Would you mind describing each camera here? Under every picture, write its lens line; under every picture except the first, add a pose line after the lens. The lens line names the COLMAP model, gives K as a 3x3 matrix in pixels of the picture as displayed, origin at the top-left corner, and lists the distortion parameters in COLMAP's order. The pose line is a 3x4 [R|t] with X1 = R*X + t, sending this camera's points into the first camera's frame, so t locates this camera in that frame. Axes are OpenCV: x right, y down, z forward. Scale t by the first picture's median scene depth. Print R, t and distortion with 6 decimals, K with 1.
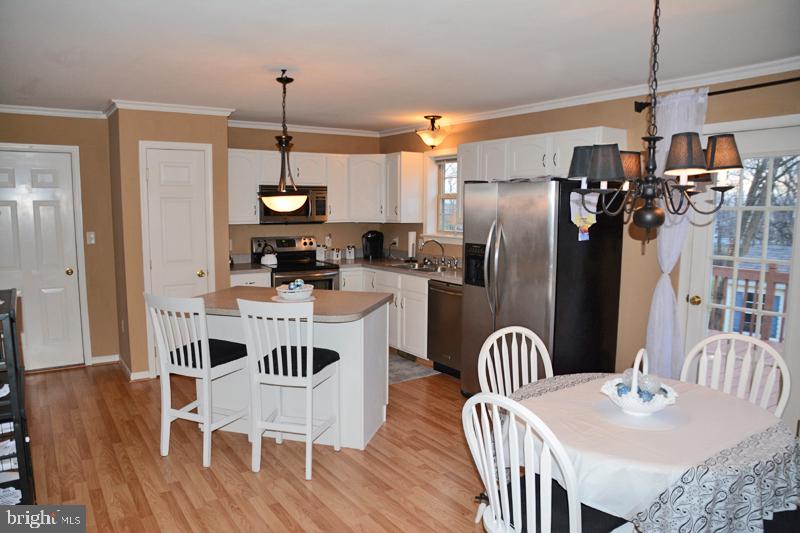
lens RADIAL K [[568.0, 0, 389.5], [0, 568.0, 279.5], [0, 0, 1]] dist [-0.123131, 0.074627]
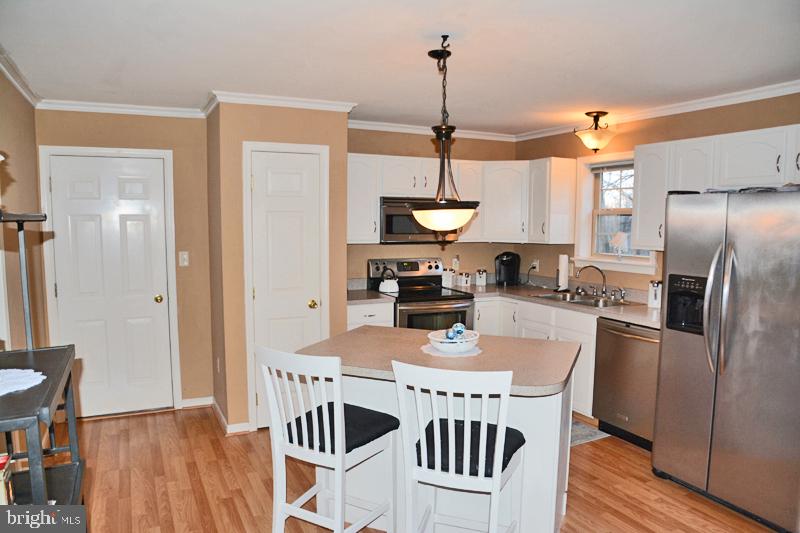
lens RADIAL K [[565.9, 0, 399.9], [0, 565.9, 282.4], [0, 0, 1]] dist [-0.124901, 0.061166]
pose [[0.992026, 0.014655, -0.125176, -0.103936], [-0.017474, 0.999617, -0.021451, -0.025949], [0.124814, 0.023467, 0.991903, 0.192602]]
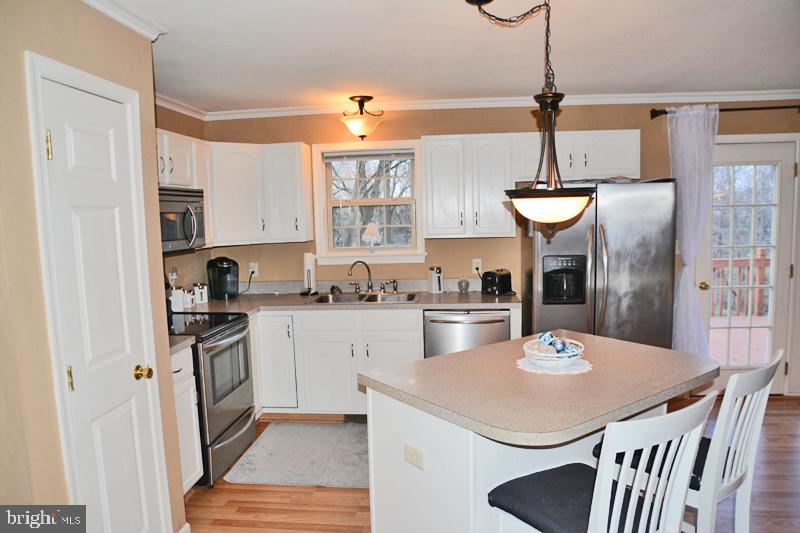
lens RADIAL K [[568.0, 0, 389.5], [0, 568.0, 279.5], [0, 0, 1]] dist [-0.123131, 0.074627]
pose [[0.636340, -0.111673, 0.763283, -0.521742], [0.130163, 0.990822, 0.036448, -0.072931], [-0.760348, 0.076158, 0.645036, 0.525249]]
